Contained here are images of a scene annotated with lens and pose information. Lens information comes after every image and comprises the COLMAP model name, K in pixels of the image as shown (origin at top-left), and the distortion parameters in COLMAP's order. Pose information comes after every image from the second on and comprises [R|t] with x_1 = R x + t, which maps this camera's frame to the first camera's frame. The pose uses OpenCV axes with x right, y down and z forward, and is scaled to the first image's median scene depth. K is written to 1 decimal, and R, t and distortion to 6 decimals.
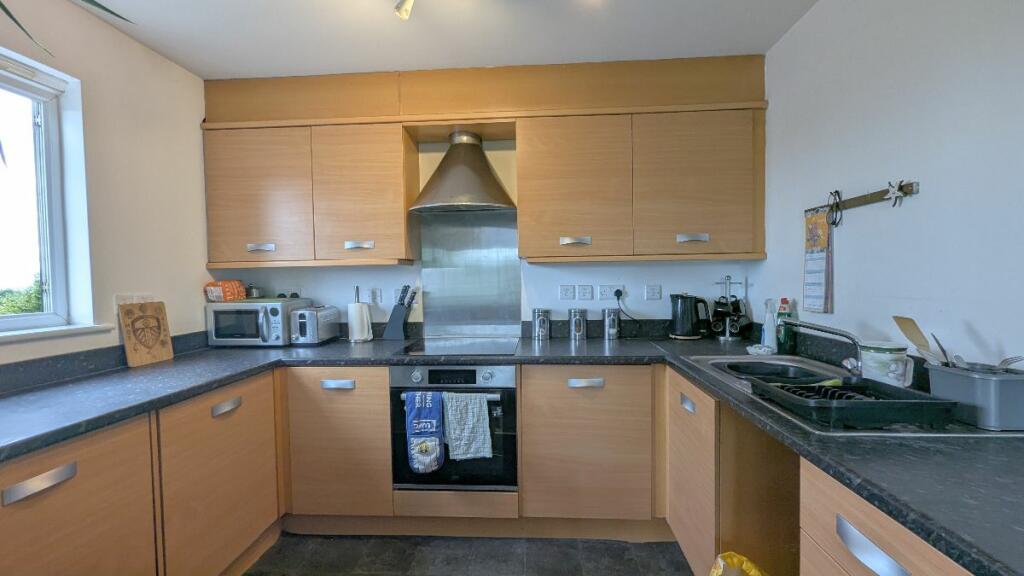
lens RADIAL K [[420.3, 0, 516.3], [0, 420.3, 294.0], [0, 0, 1]] dist [-0.003113, 0.001471]
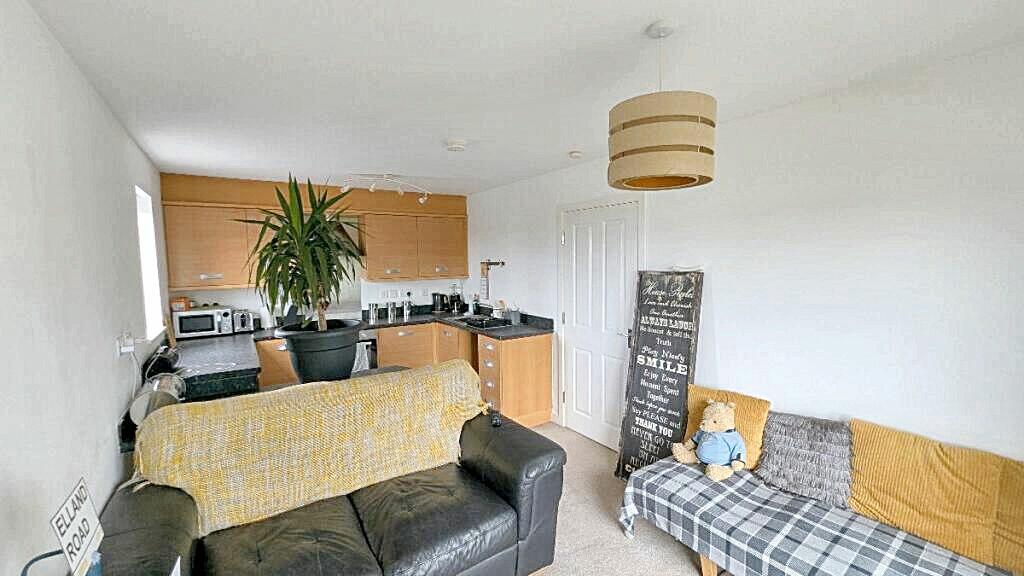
lens RADIAL K [[420.3, 0, 519.3], [0, 420.3, 291.1], [0, 0, 1]] dist [-0.003113, 0.001471]
pose [[0.789496, -0.043913, 0.612183, -0.670185], [0.024571, 0.998899, 0.039965, -0.093818], [-0.613264, -0.016510, 0.789706, -1.107794]]
